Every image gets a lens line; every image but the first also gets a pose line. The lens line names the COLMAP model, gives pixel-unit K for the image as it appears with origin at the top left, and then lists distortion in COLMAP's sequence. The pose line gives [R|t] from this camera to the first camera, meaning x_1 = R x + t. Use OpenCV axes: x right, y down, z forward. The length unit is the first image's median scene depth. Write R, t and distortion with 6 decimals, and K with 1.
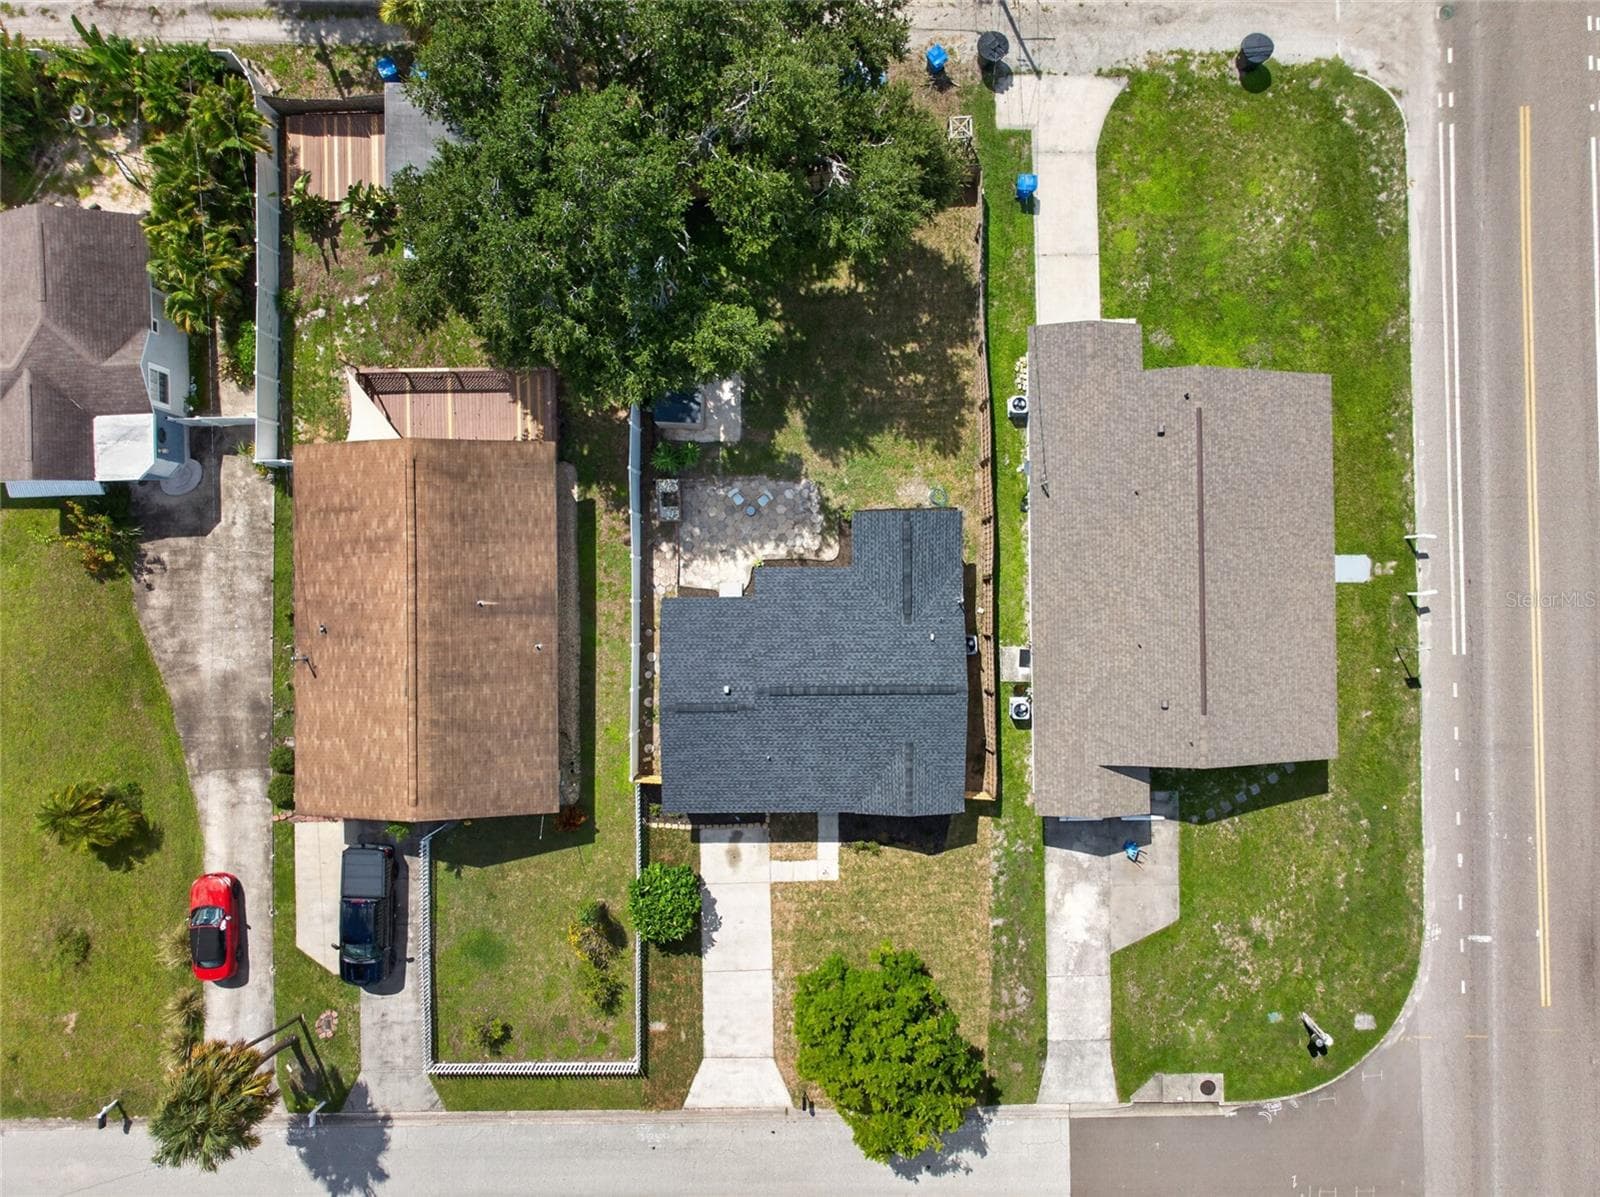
lens RADIAL K [[1093.2, 0, 800.0], [0, 1093.2, 598.5], [0, 0, 1]] dist [0.016032, -0.001895]
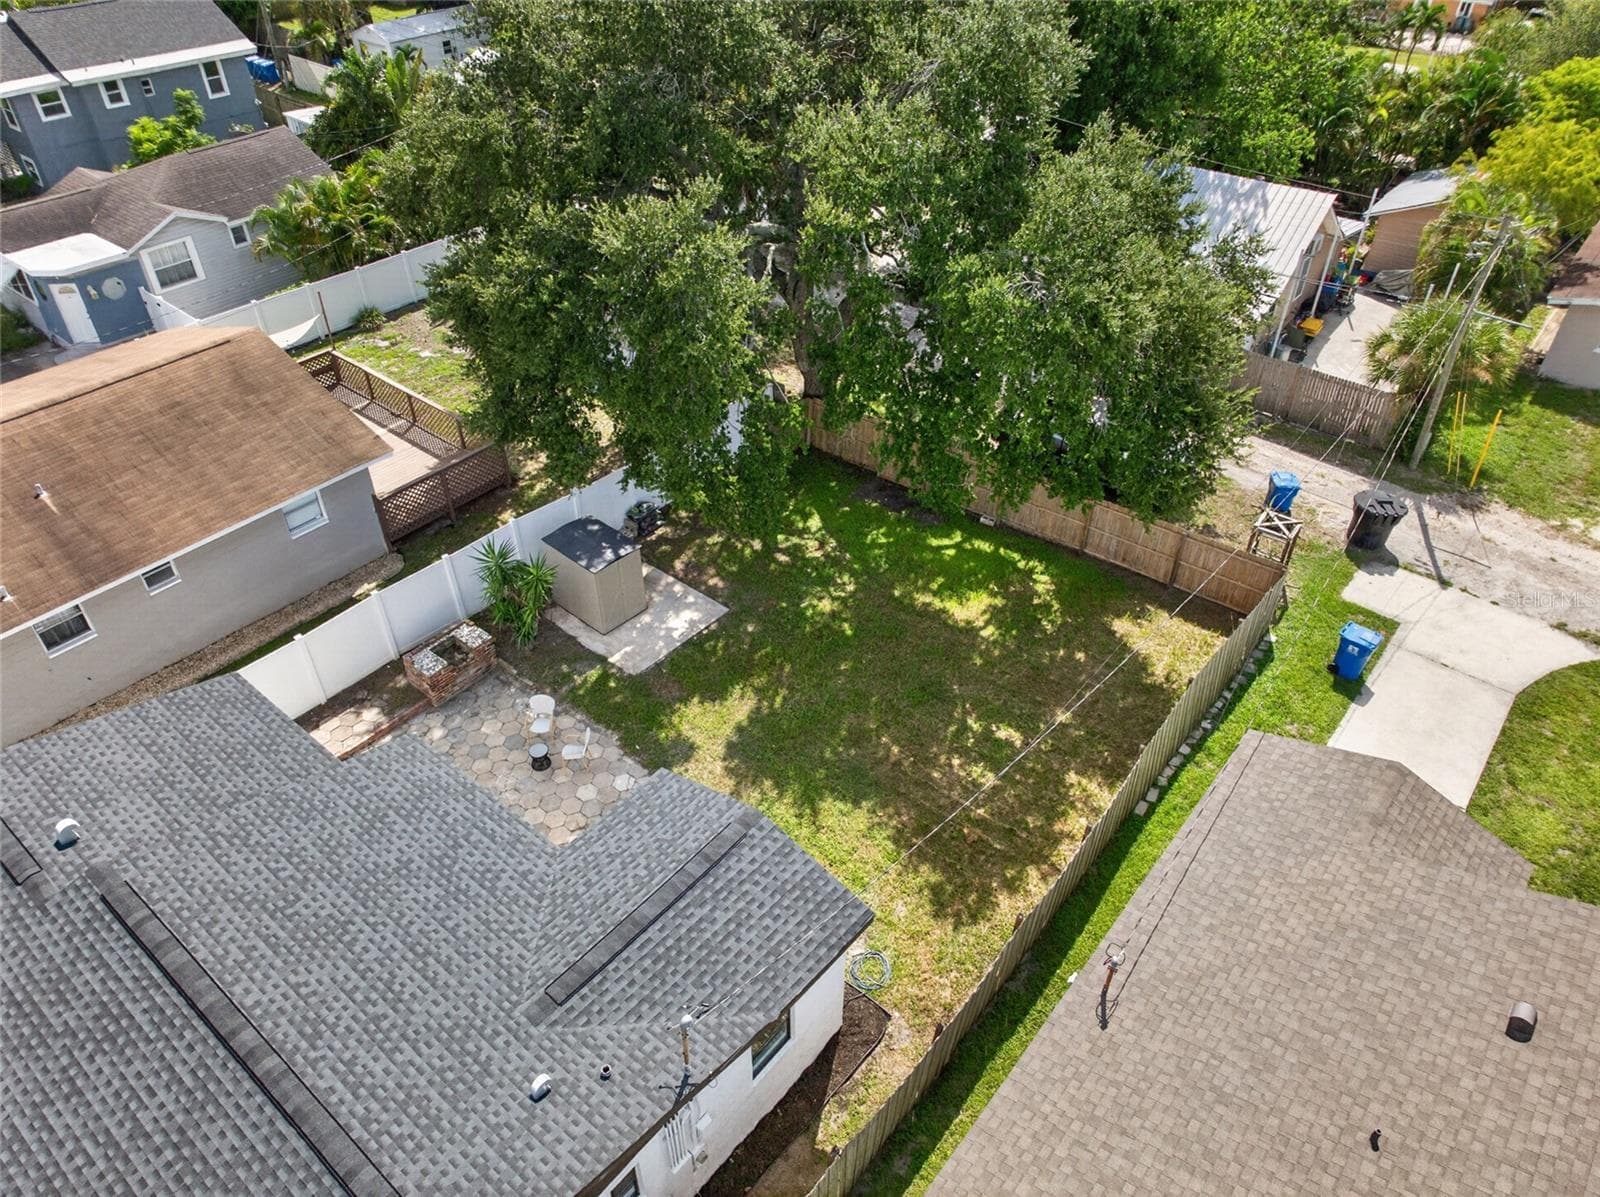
lens RADIAL K [[1093.2, 0, 800.0], [0, 1093.2, 598.5], [0, 0, 1]] dist [0.016032, -0.001895]
pose [[0.761296, 0.413583, -0.499377, 0.254316], [-0.648377, 0.478528, -0.592130, 0.097449], [-0.005930, 0.774571, 0.632459, 0.643690]]
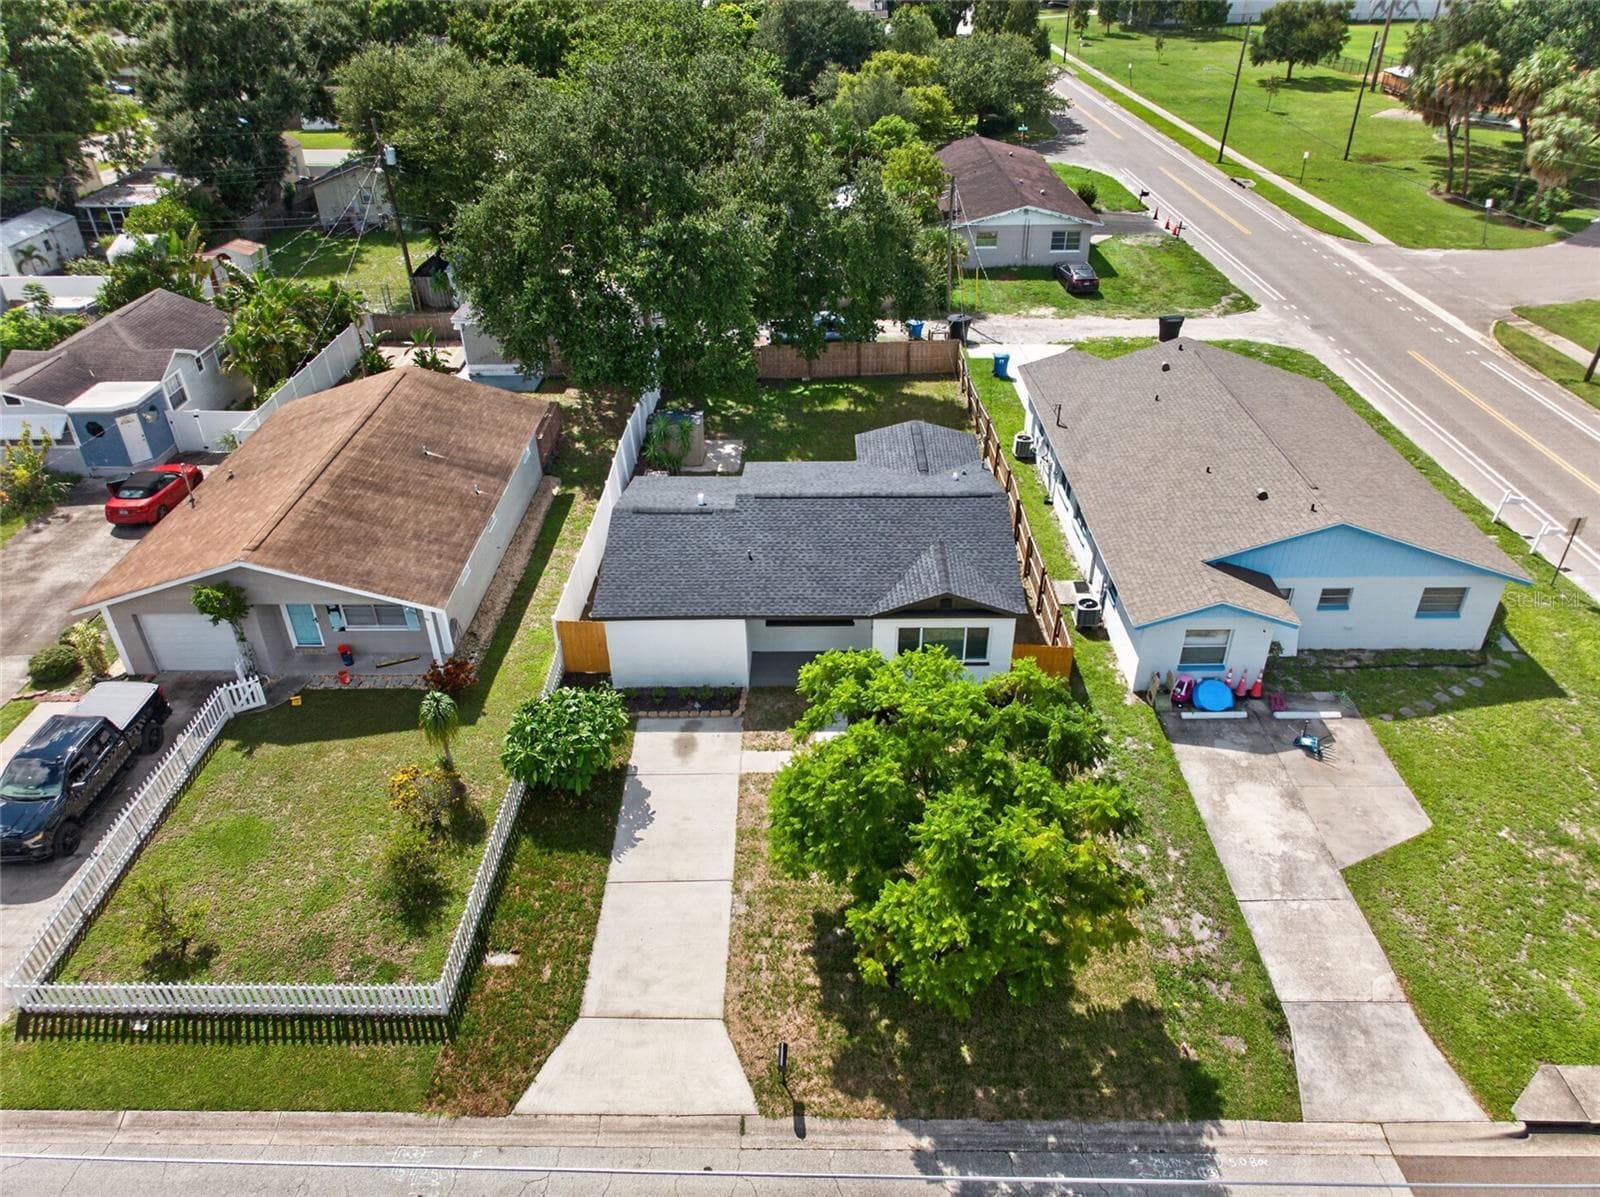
lens RADIAL K [[1093.2, 0, 800.0], [0, 1093.2, 598.5], [0, 0, 1]] dist [-0.022687, 0.042909]
pose [[0.999805, 0.007095, -0.018422, 0.017666], [-0.019327, 0.541731, -0.840330, 0.721706], [0.004018, 0.840522, 0.541763, 0.581663]]
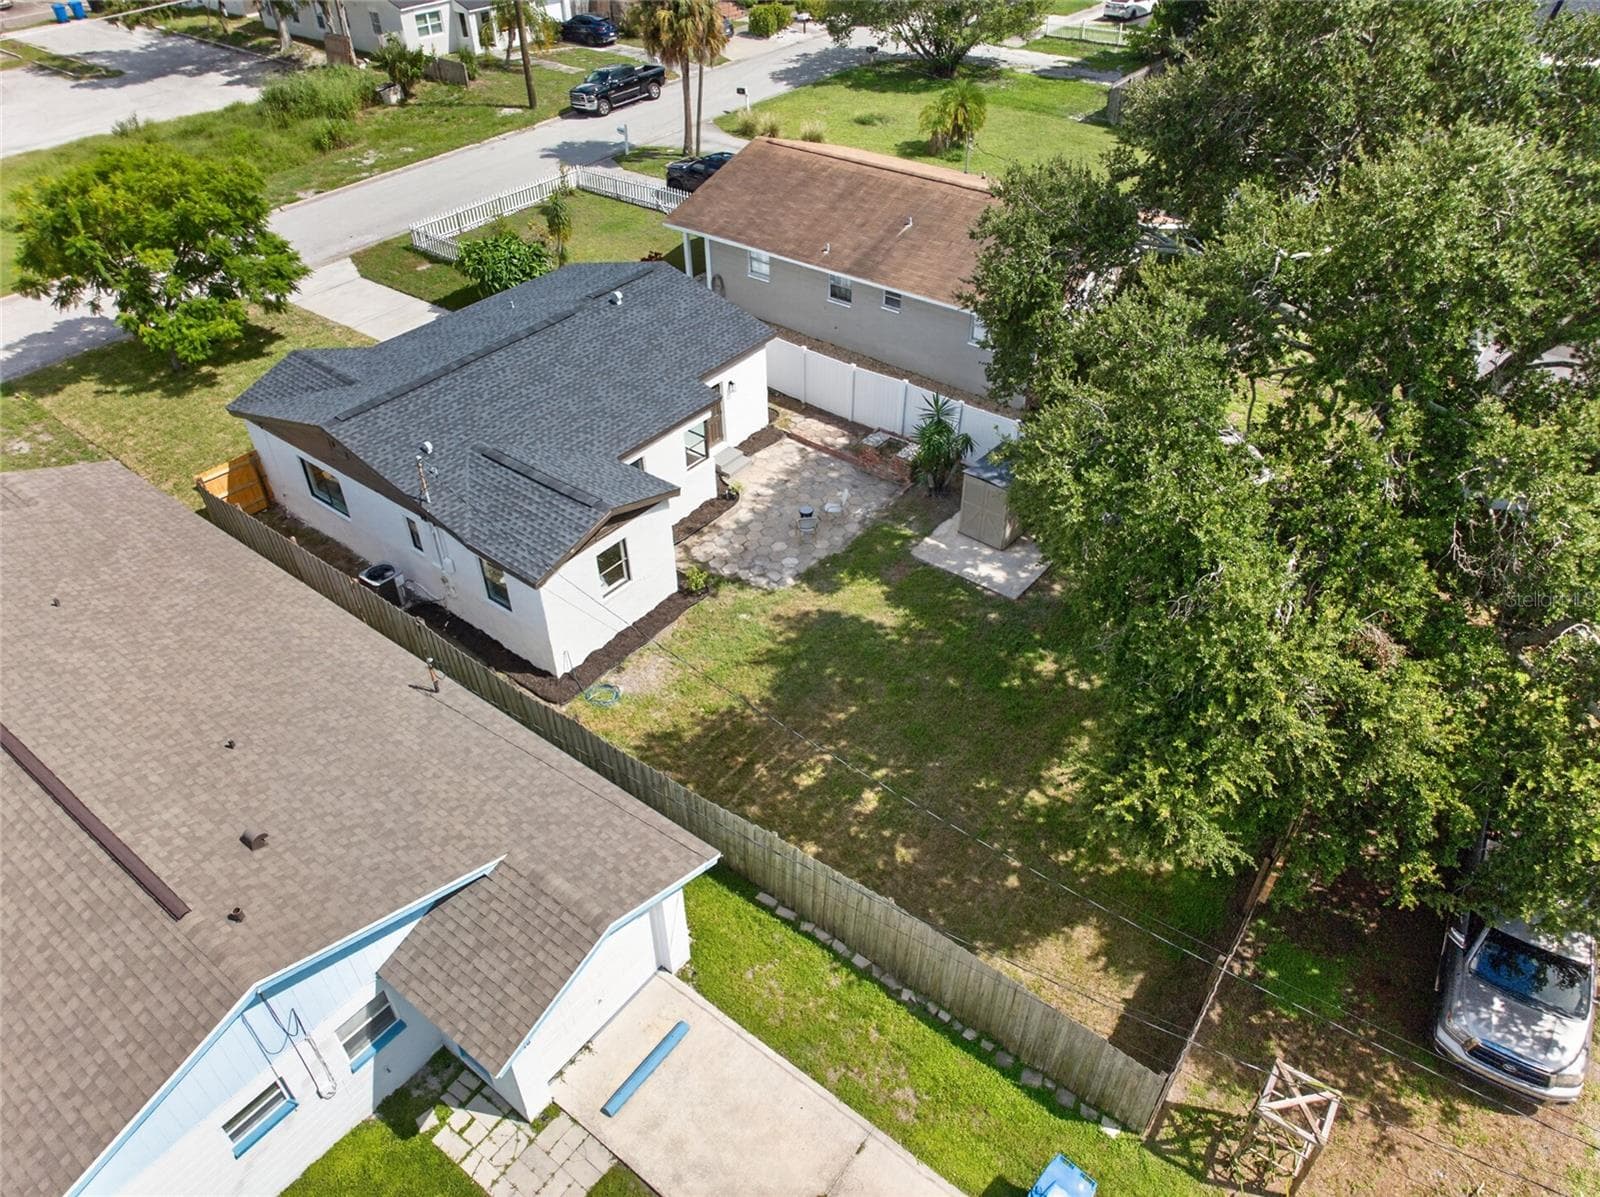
lens RADIAL K [[1093.2, 0, 800.0], [0, 1093.2, 598.5], [0, 0, 1]] dist [0.016032, -0.001895]
pose [[-0.622944, 0.499785, -0.601794, 0.361006], [-0.782136, -0.383888, 0.490808, -0.405859], [0.014276, 0.776431, 0.630041, 0.643367]]
